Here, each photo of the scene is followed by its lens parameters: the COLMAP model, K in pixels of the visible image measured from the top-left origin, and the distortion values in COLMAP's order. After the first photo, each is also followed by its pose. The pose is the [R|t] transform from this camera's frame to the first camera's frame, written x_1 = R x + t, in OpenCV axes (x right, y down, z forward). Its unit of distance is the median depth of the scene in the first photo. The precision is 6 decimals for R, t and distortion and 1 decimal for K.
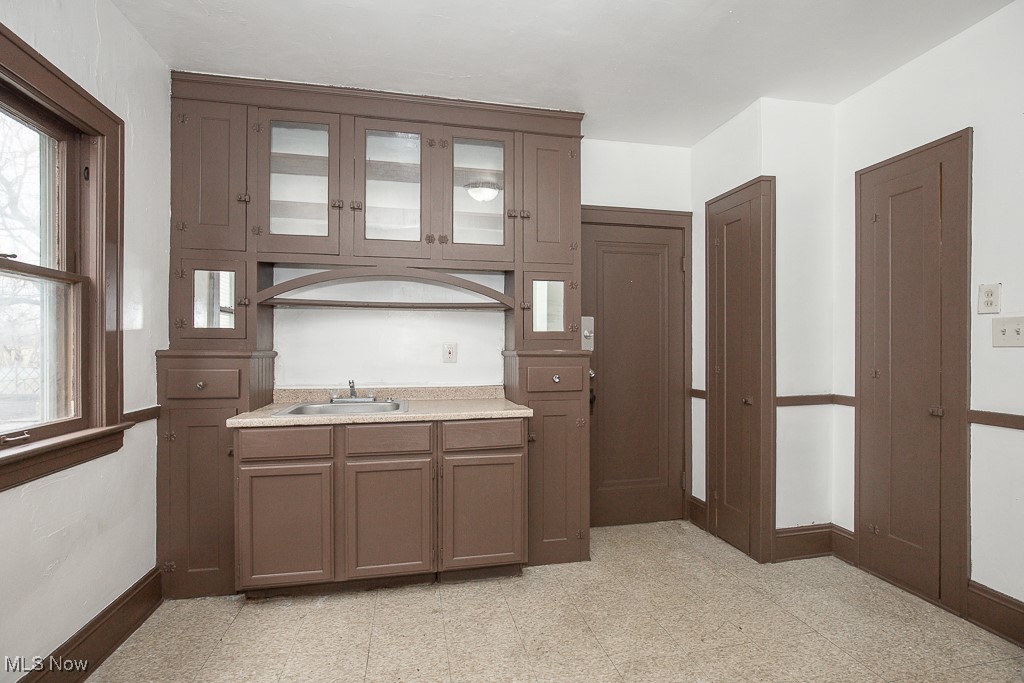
lens RADIAL K [[461.1, 0, 516.0], [0, 461.1, 349.5], [0, 0, 1]] dist [-0.000331, -0.000038]
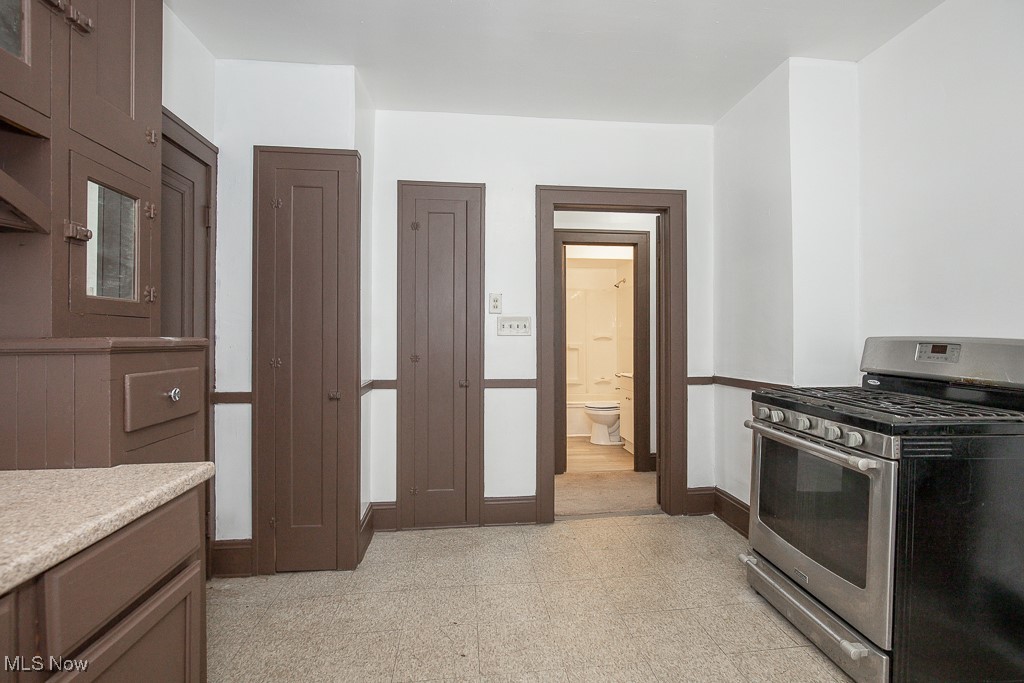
lens RADIAL K [[474.8, 0, 514.2], [0, 474.8, 336.0], [0, 0, 1]] dist [-0.003926, 0.000063]
pose [[0.123597, 0.007029, 0.992308, -0.393958], [0.002644, 0.999969, -0.007413, 0.005258], [-0.992329, 0.003540, 0.123574, 0.597165]]
